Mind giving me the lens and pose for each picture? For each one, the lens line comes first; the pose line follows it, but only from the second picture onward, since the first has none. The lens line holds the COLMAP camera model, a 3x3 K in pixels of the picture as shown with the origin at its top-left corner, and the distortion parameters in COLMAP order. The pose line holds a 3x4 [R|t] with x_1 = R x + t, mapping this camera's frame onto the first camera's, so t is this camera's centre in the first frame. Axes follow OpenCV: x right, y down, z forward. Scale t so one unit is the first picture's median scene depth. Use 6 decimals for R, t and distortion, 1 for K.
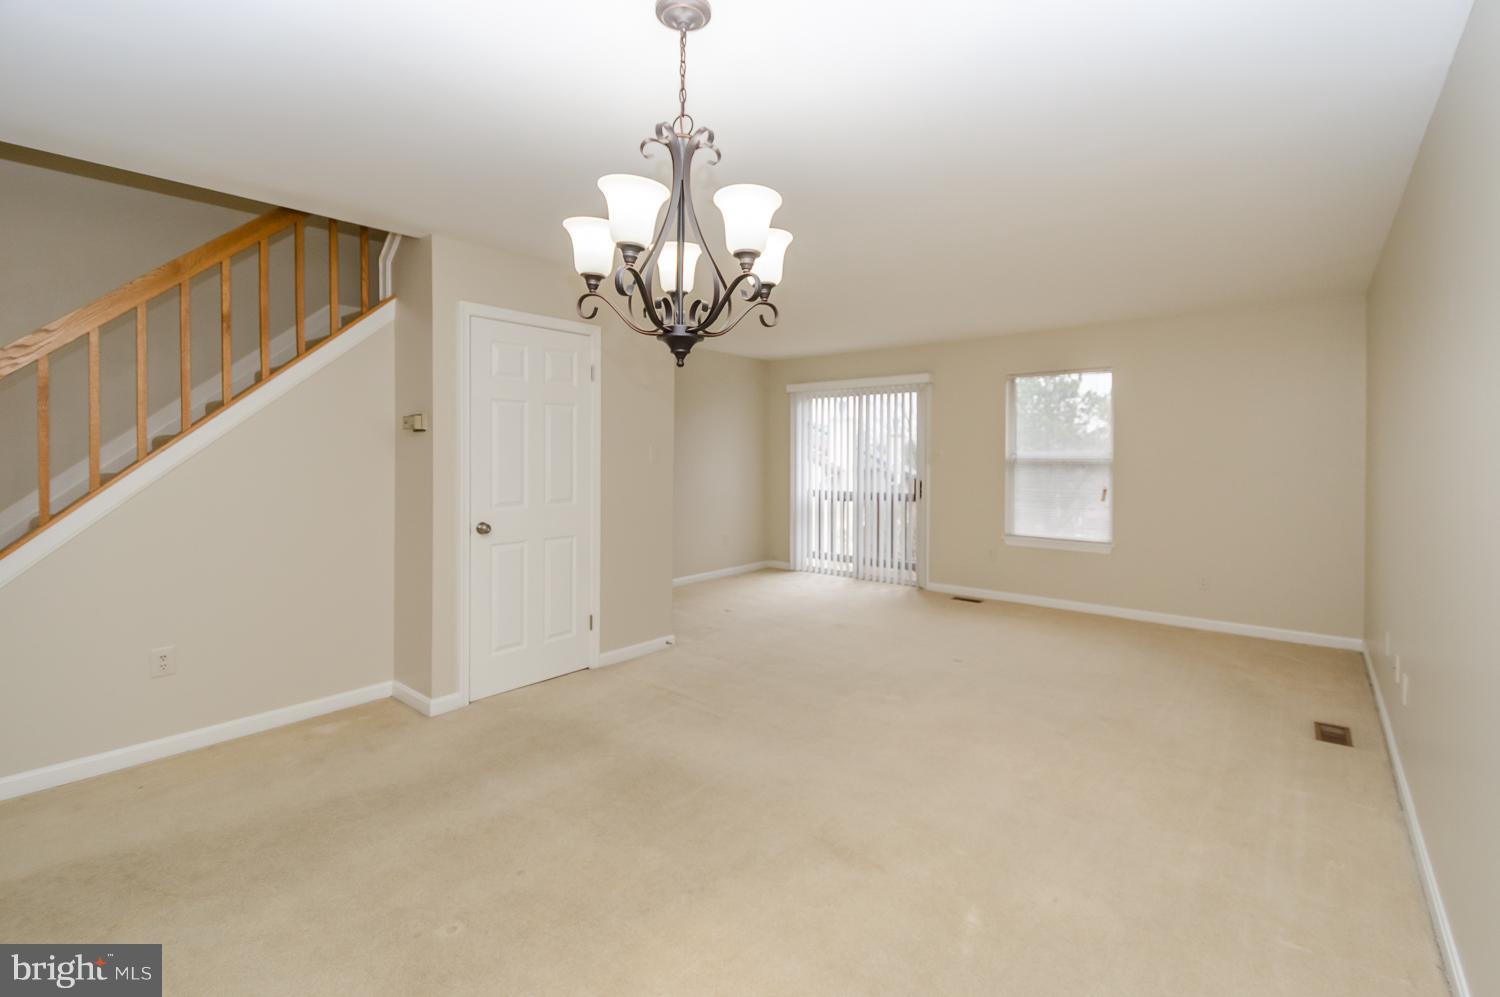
lens RADIAL K [[674.4, 0, 749.1], [0, 674.4, 448.7], [0, 0, 1]] dist [0.022611, -0.023160]
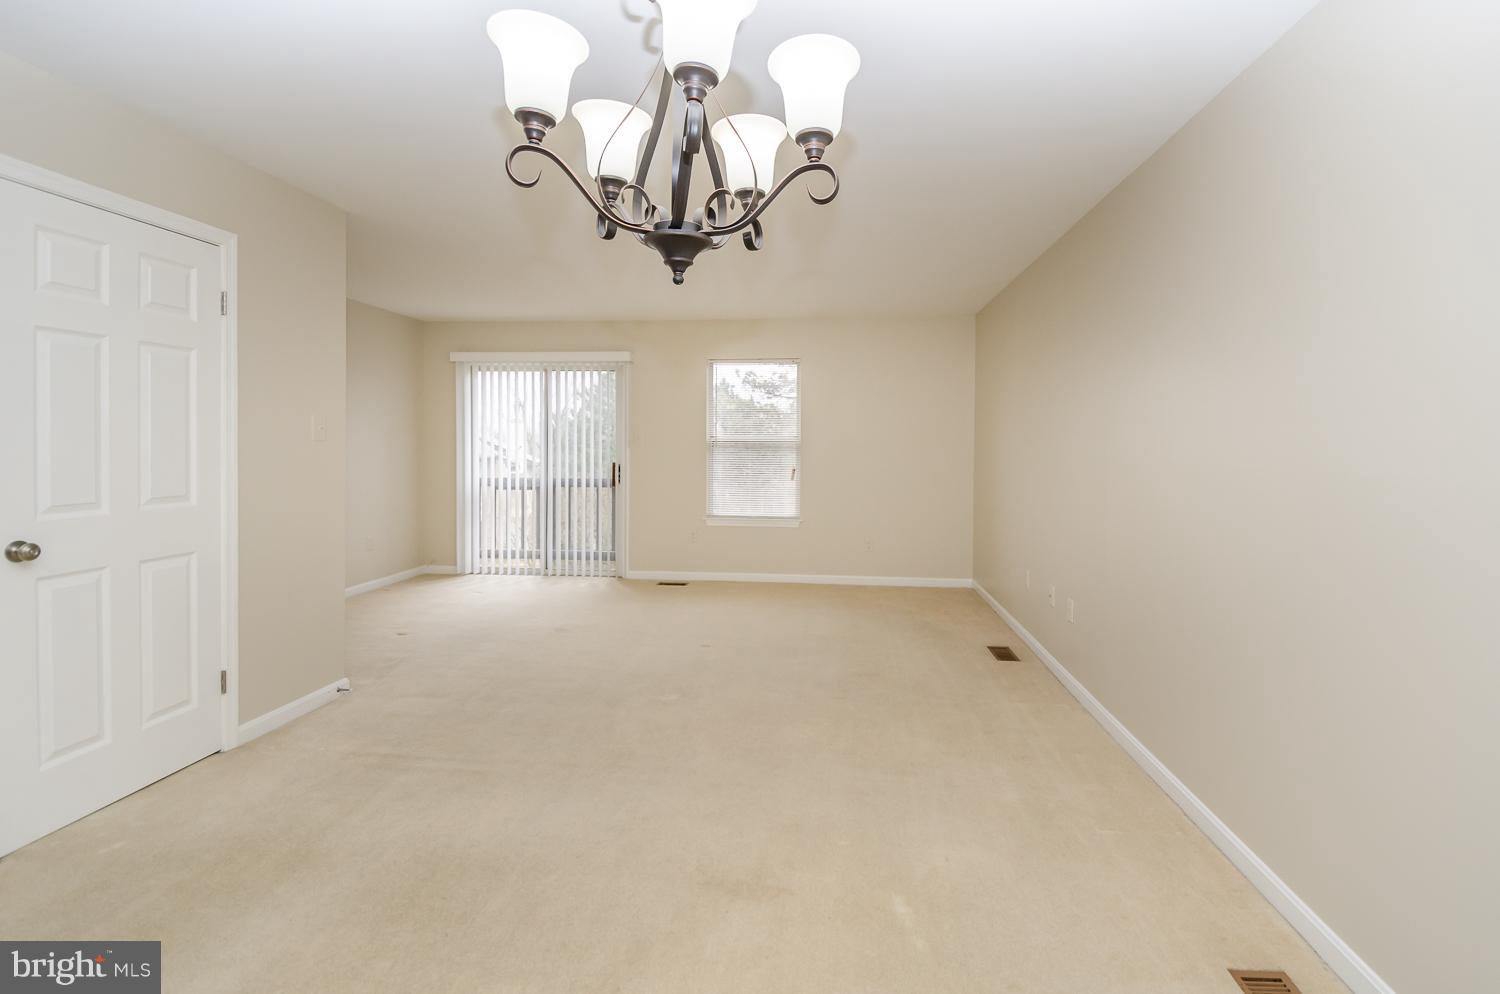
lens RADIAL K [[674.4, 0, 749.1], [0, 674.4, 447.2], [0, 0, 1]] dist [0.022611, -0.023160]
pose [[0.820261, 0.001268, 0.571988, -0.148871], [-0.008473, 0.999915, 0.009935, 0.013285], [-0.571927, -0.012996, 0.820202, 0.130830]]
